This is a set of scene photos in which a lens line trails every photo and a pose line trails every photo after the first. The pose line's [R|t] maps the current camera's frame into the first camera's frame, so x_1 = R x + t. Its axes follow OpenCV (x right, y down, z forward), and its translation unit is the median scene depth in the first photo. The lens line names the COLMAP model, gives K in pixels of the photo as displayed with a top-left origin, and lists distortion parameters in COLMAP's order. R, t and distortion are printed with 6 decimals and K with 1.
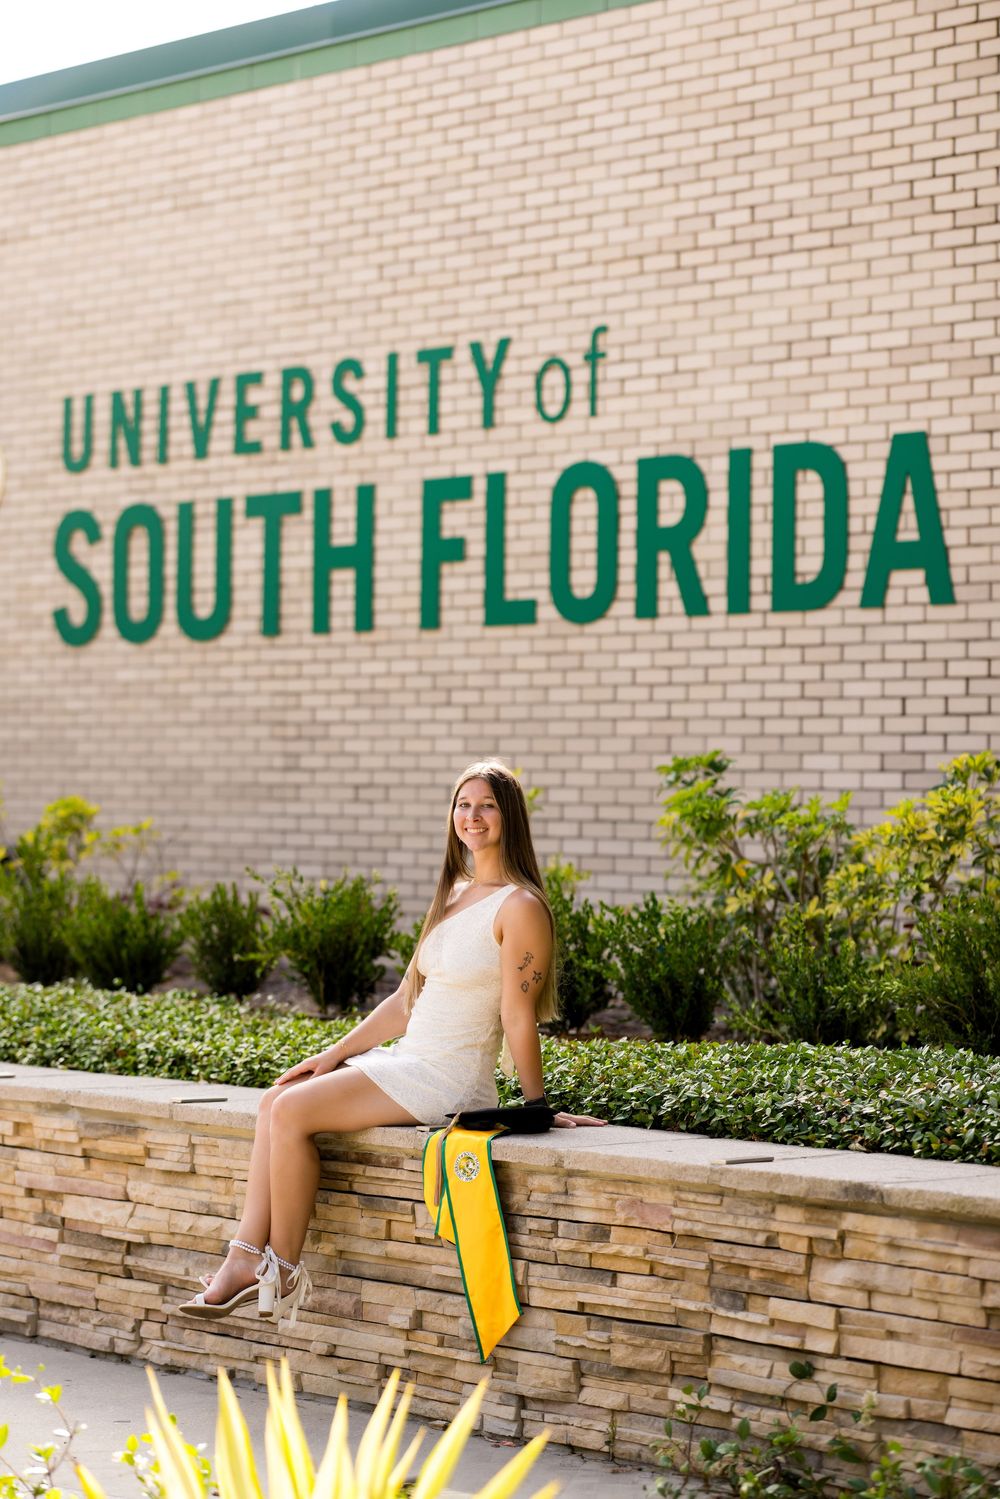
lens RADIAL K [[3675.6, 0, 500.0], [0, 3675.6, 749.5], [0, 0, 1]] dist [-0.031668, 0.353175]
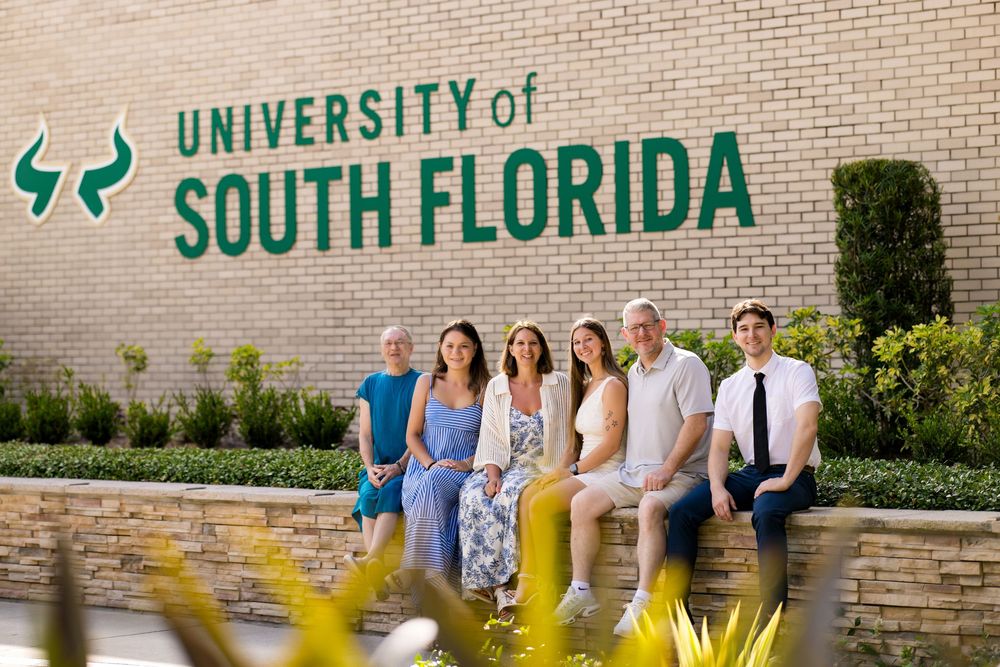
lens RADIAL K [[2452.1, 0, 500.9], [0, 2452.1, 311.6], [0, 0, 1]] dist [-0.031668, 0.353175]
pose [[0.990198, -0.025968, 0.137234, -0.153439], [0.025780, 0.999663, 0.003140, -0.003706], [-0.137270, 0.000428, 0.990534, -0.172795]]
